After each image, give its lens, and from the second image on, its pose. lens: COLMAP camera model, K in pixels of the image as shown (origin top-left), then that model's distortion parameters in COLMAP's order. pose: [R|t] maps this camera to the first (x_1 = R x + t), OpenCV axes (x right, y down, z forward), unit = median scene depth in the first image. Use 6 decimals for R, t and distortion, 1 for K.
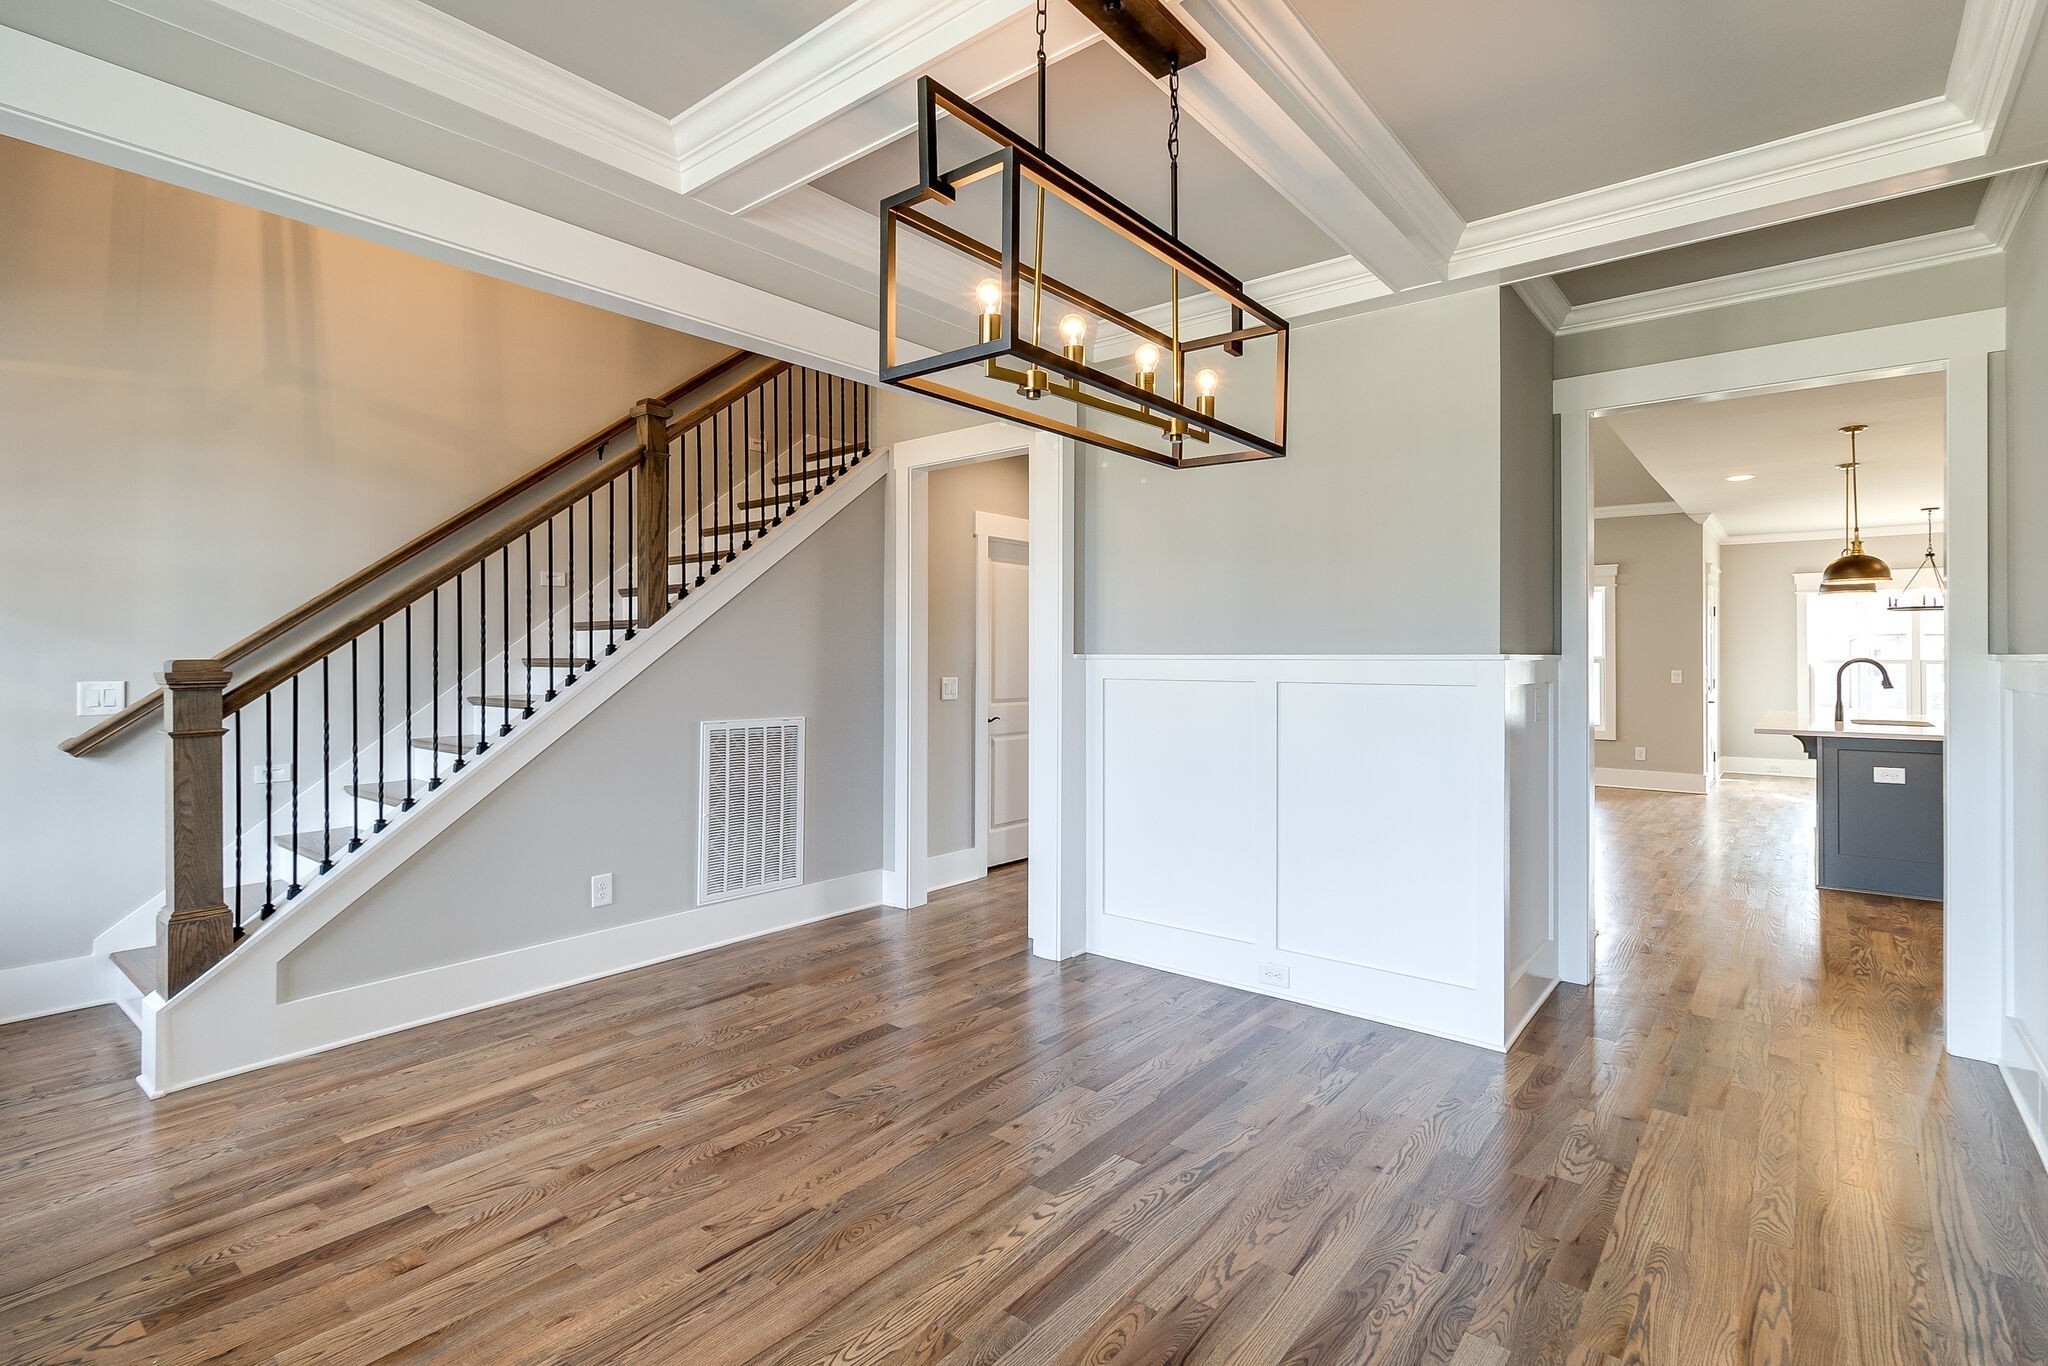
lens RADIAL K [[952.7, 0, 1028.0], [0, 952.7, 671.4], [0, 0, 1]] dist [0.001547, -0.000819]
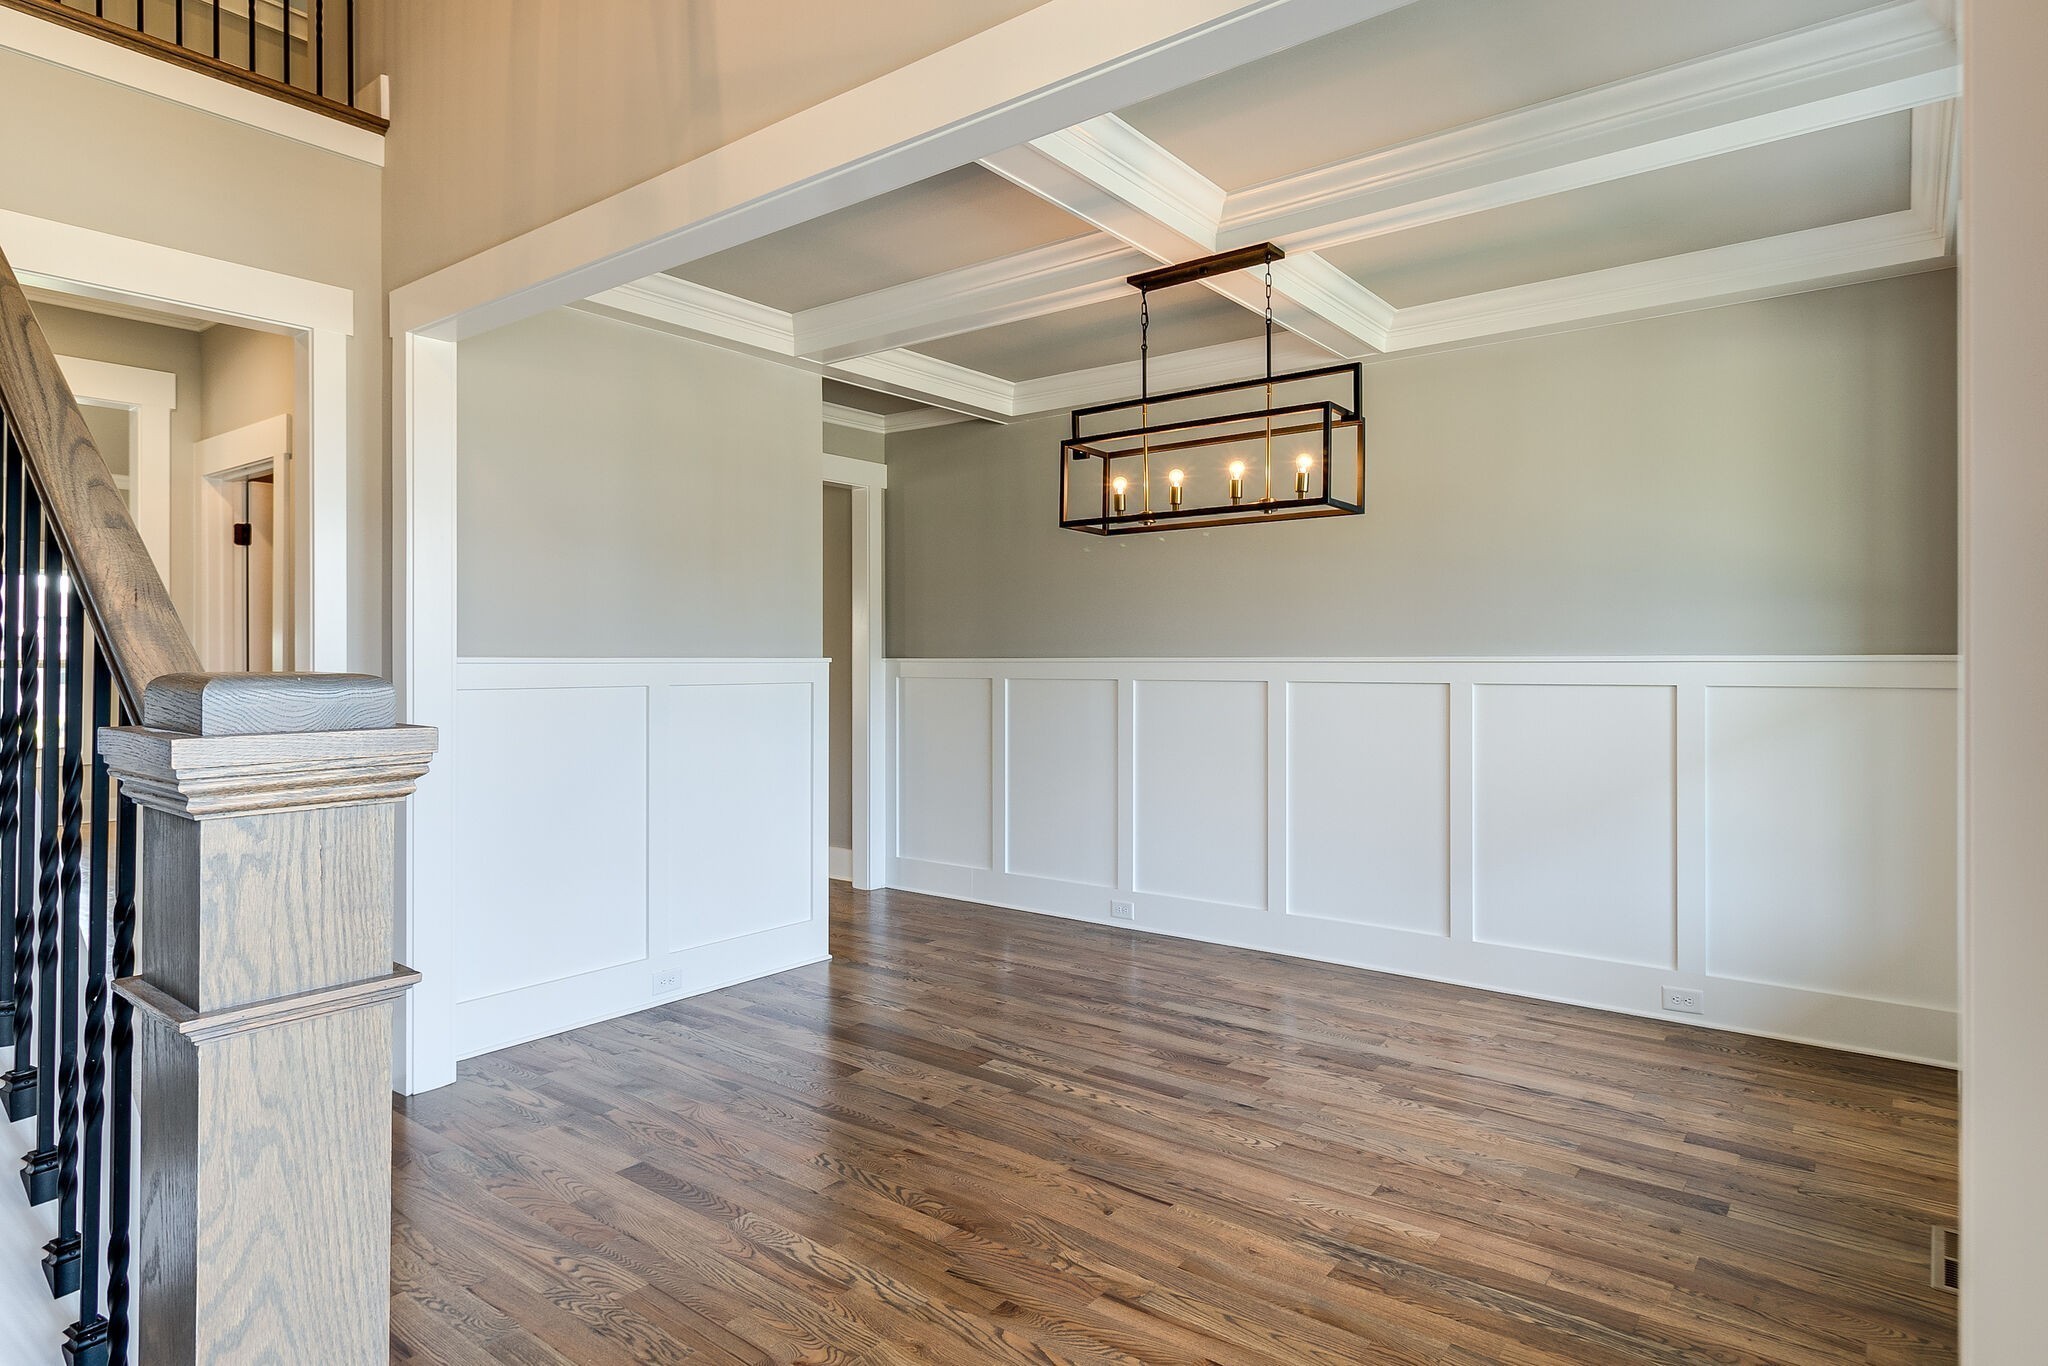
lens RADIAL K [[1096.9, 0, 1025.5], [0, 1096.9, 668.3], [0, 0, 1]] dist [-0.001206, -0.001503]
pose [[-0.005557, -0.008108, 0.999952, -1.348982], [0.012306, 0.999891, 0.008176, -0.017048], [-0.999909, 0.012351, -0.005456, 0.963278]]
